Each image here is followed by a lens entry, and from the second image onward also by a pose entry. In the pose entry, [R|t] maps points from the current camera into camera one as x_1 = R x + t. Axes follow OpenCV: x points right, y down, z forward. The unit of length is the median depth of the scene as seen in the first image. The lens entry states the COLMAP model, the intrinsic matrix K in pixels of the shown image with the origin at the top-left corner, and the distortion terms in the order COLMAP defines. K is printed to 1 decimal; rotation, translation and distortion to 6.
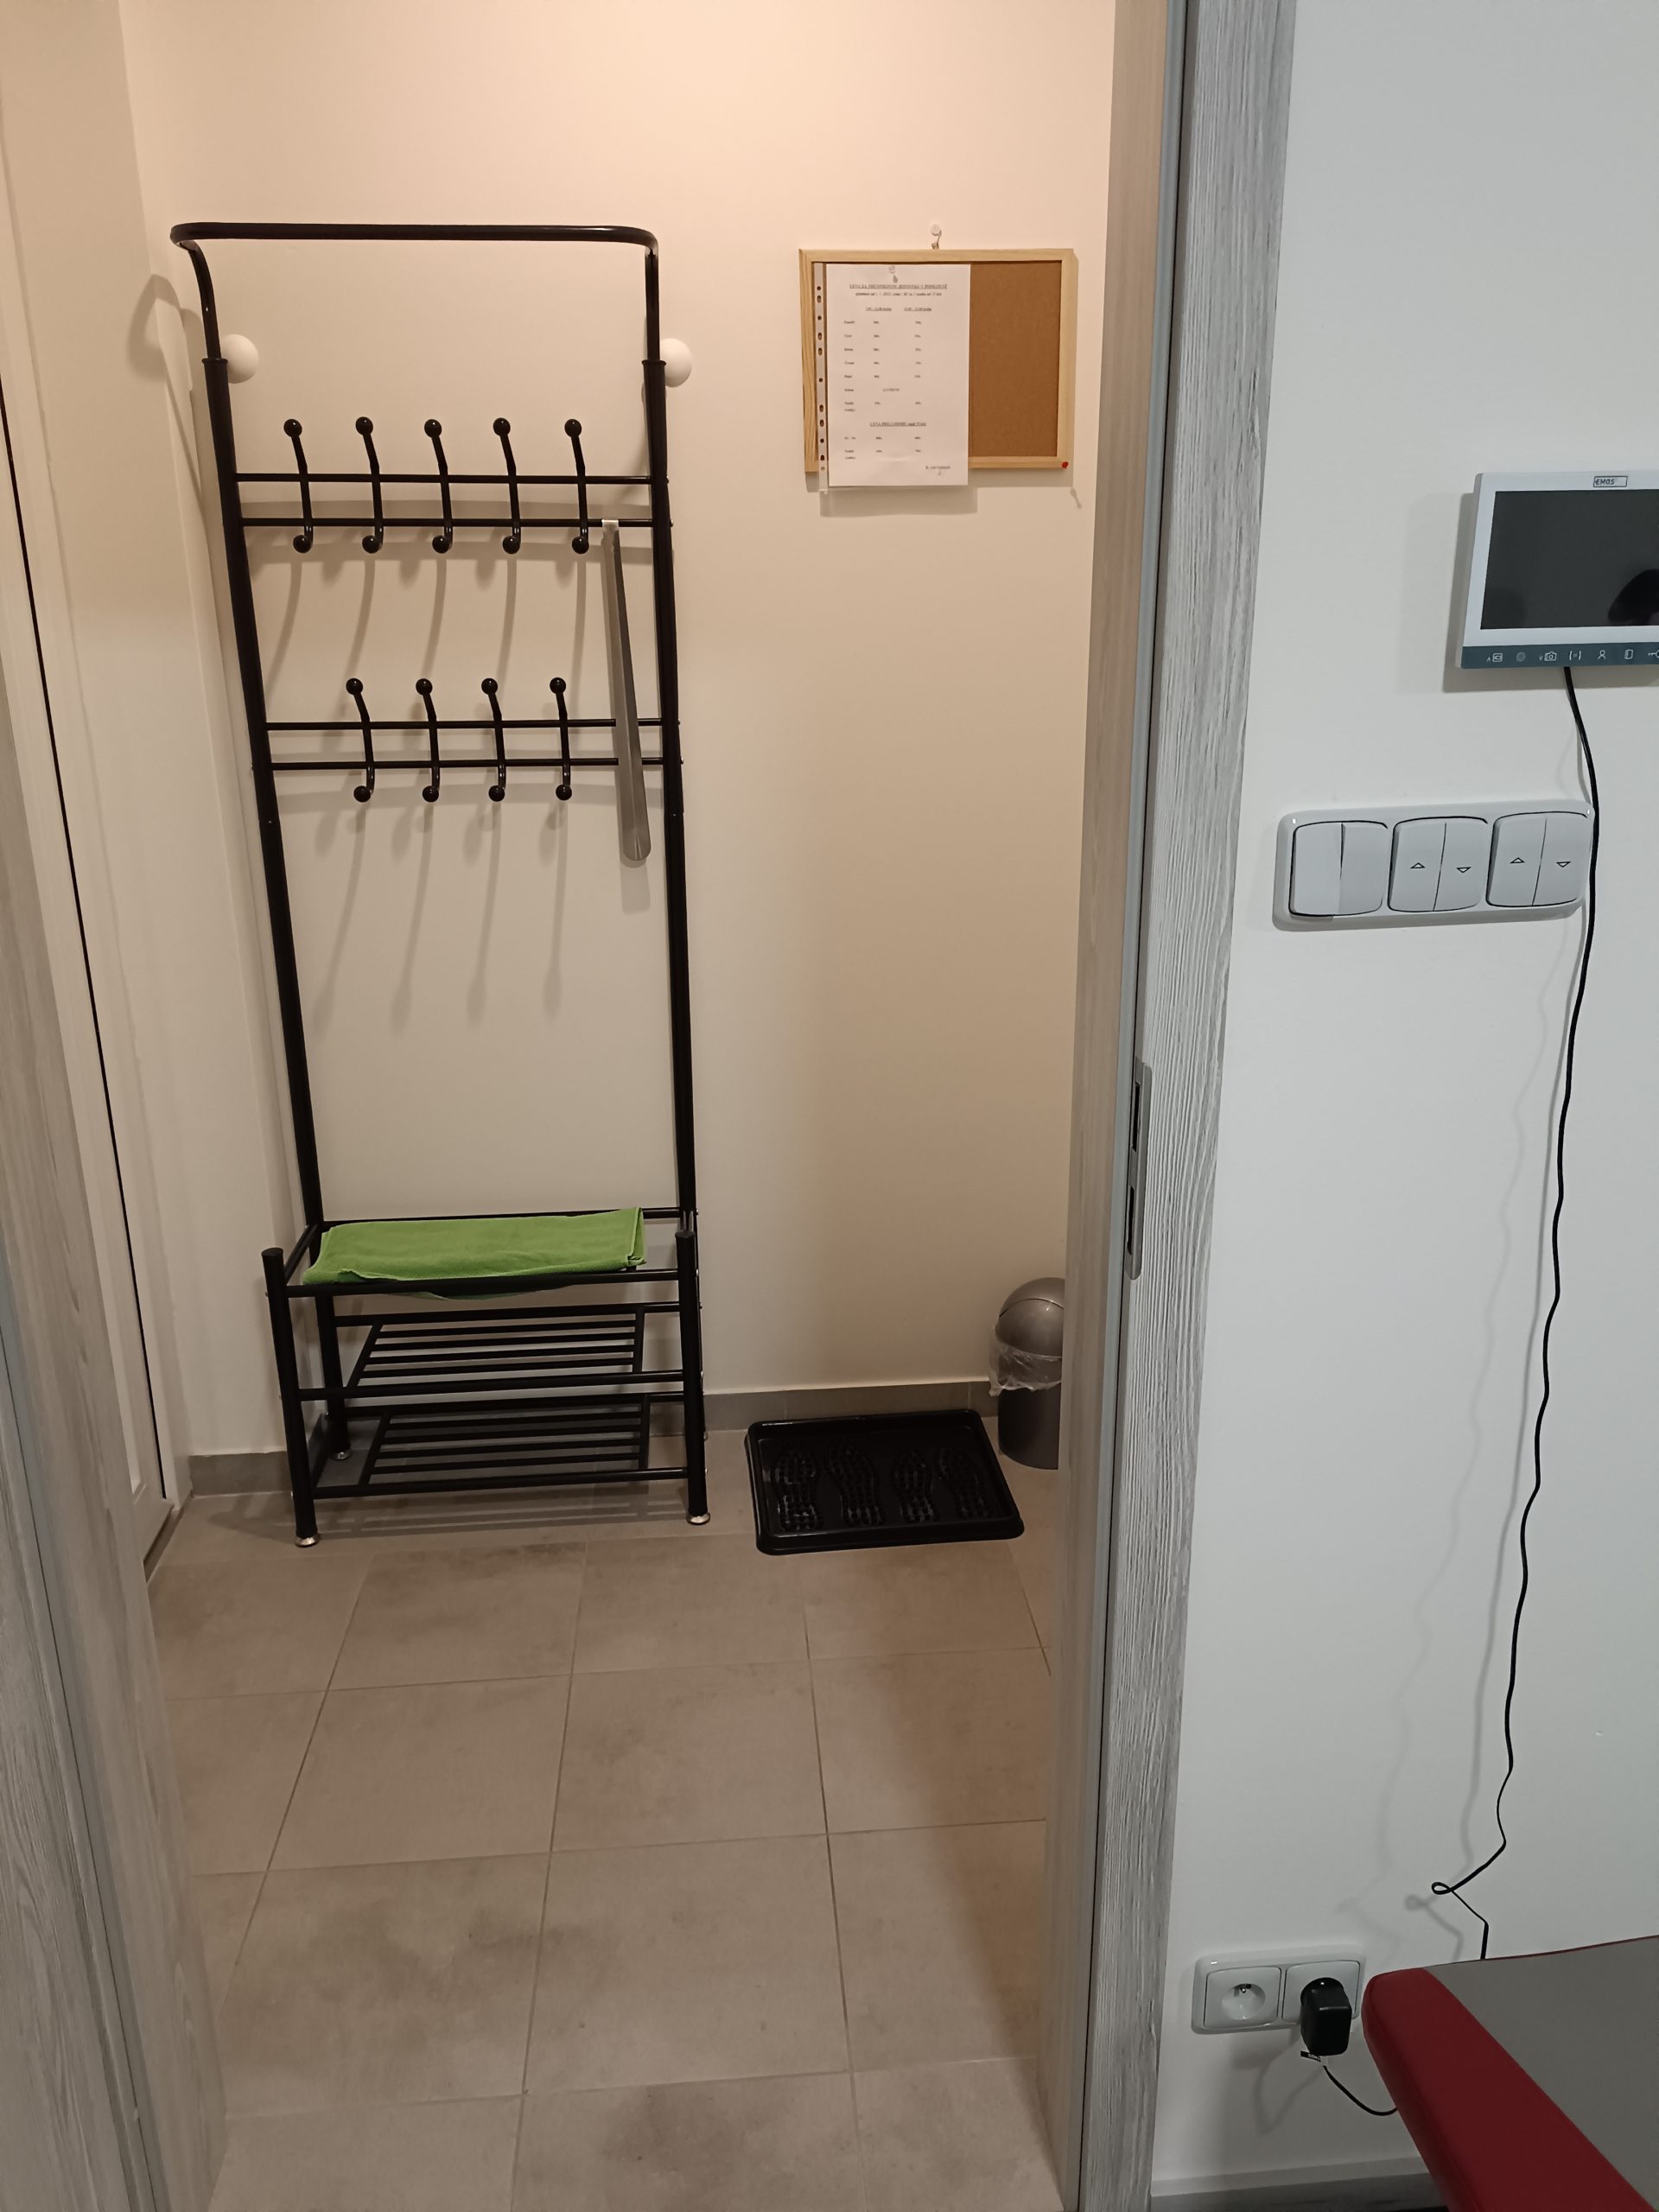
lens RADIAL K [[1641.4, 0, 838.5], [0, 1641.4, 1108.6], [0, 0, 1]] dist [0.034759, -0.014155]
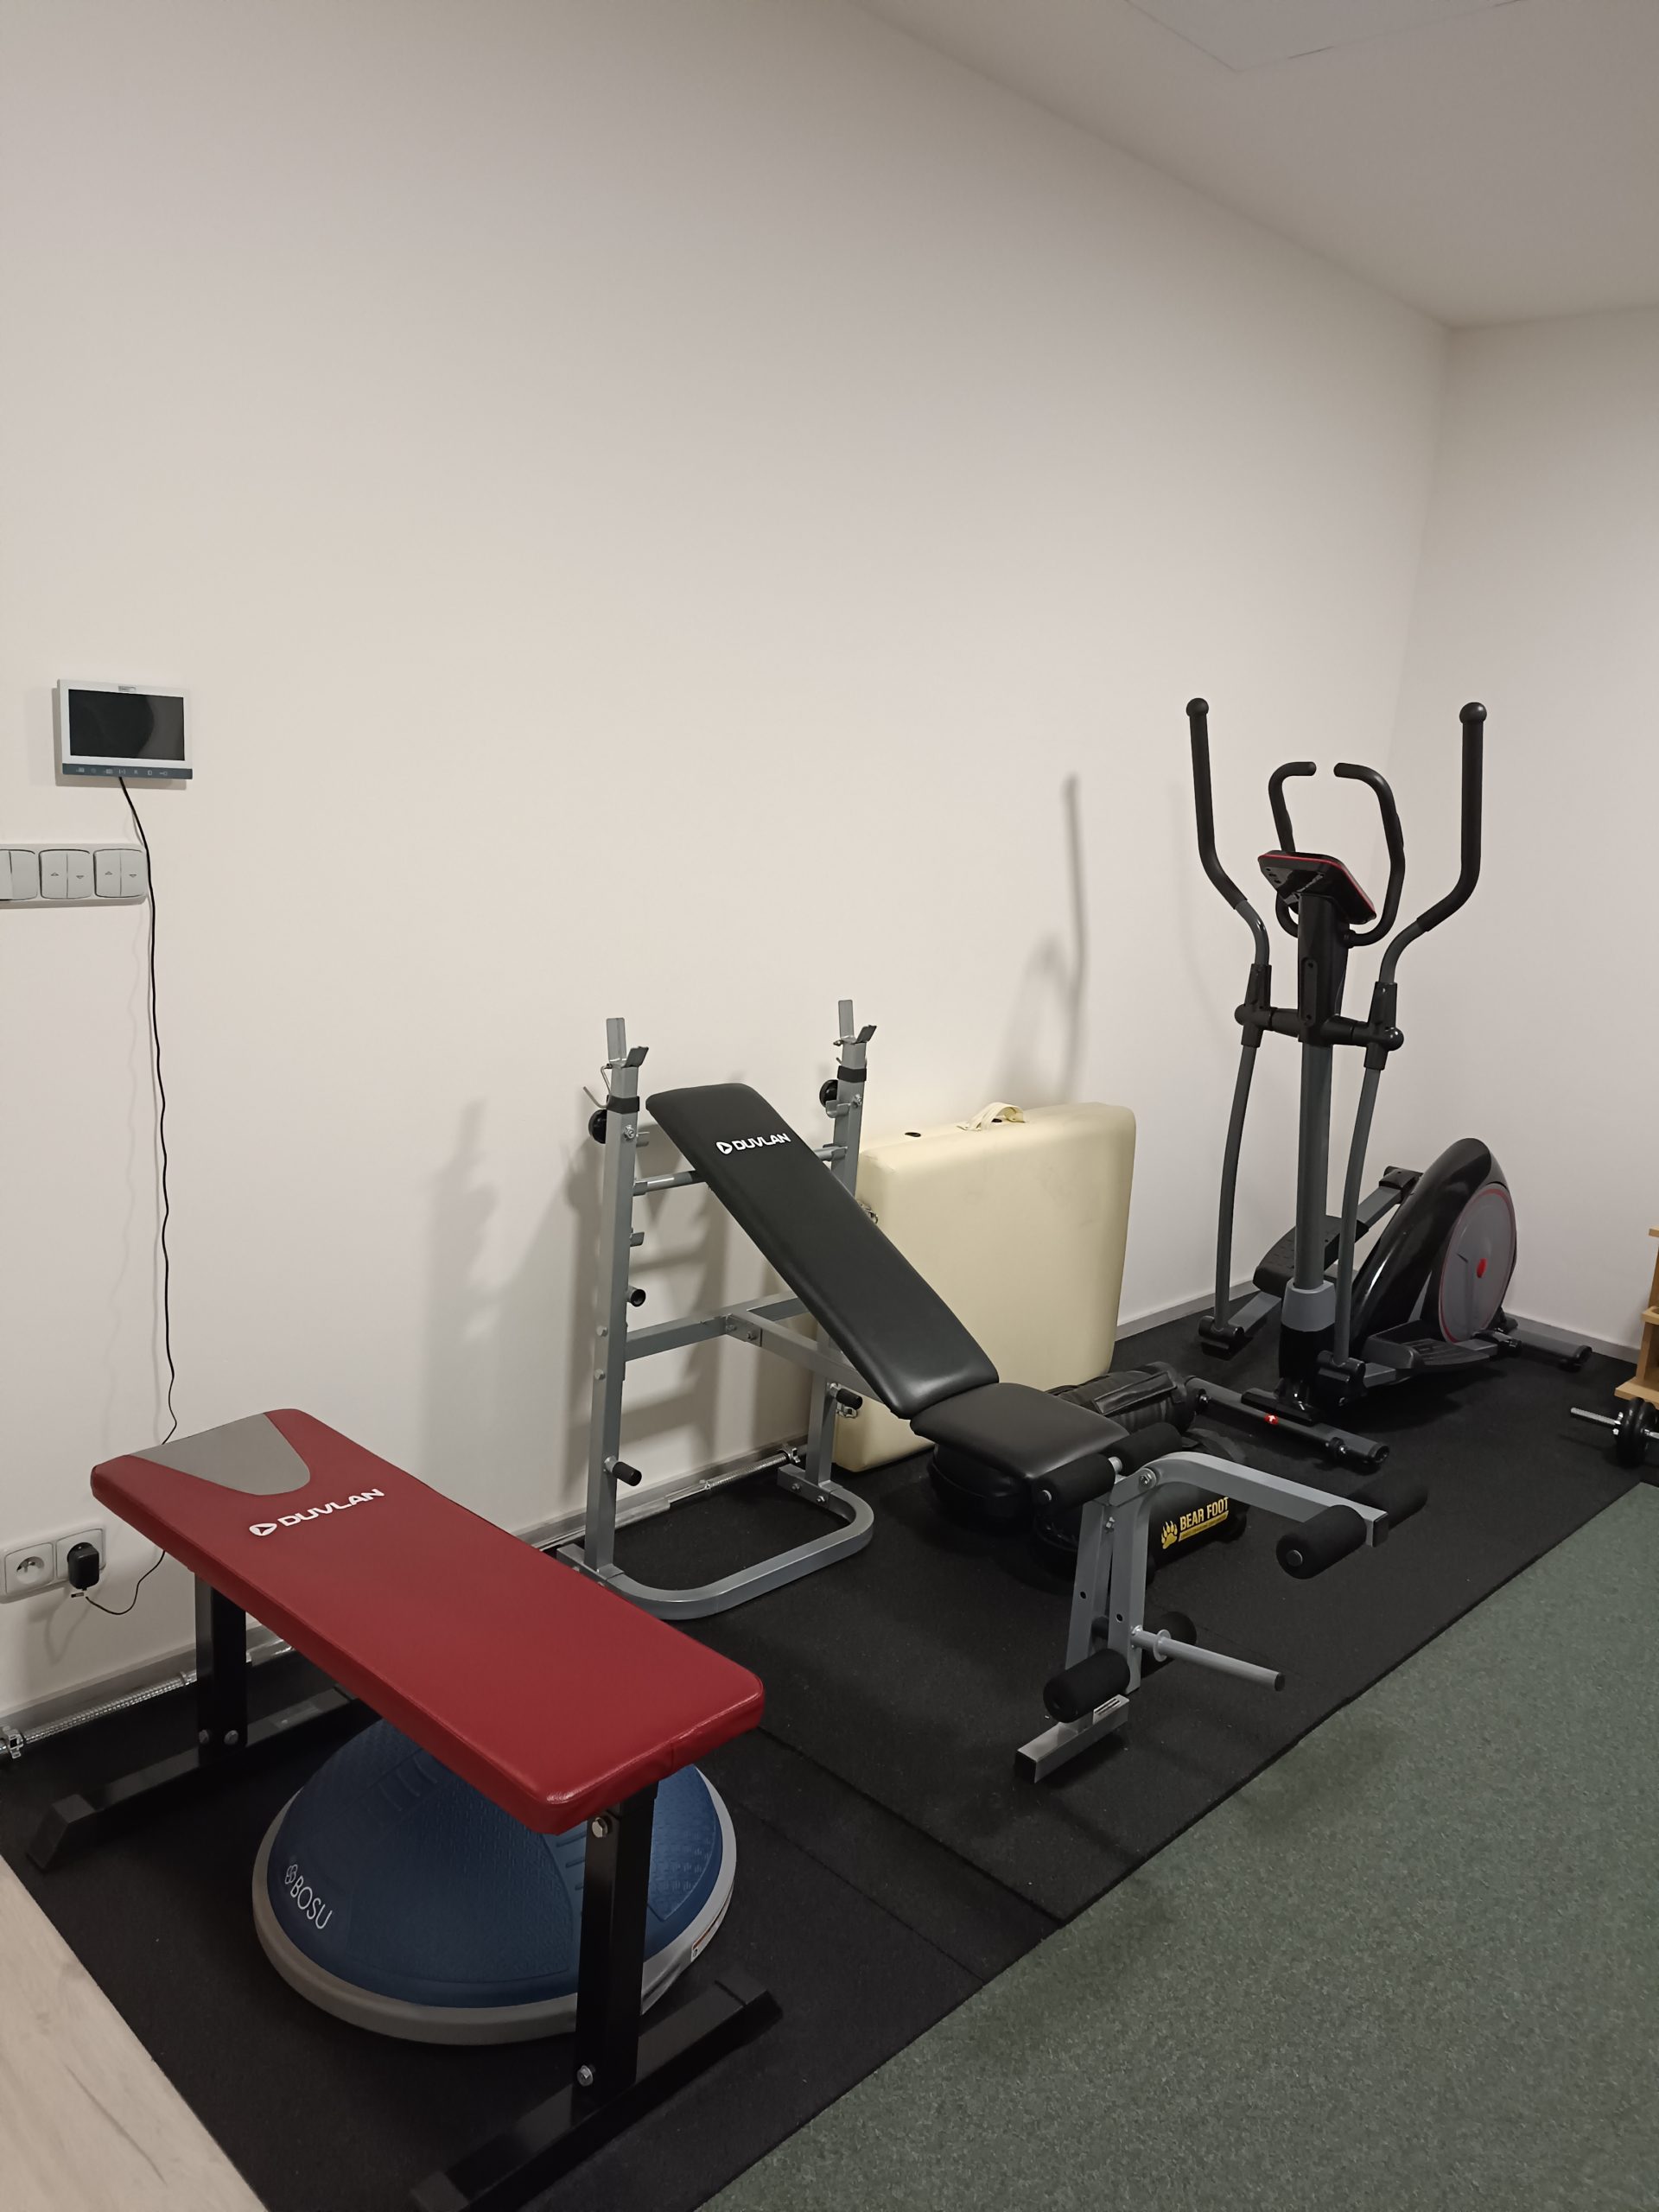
lens RADIAL K [[1641.4, 0, 839.0], [0, 1641.4, 1100.7], [0, 0, 1]] dist [0.034759, -0.014155]
pose [[0.740698, -0.080721, 0.666971, -0.276024], [0.130654, 0.991109, -0.025146, 0.279912], [-0.659012, 0.105768, 0.744659, -1.001614]]
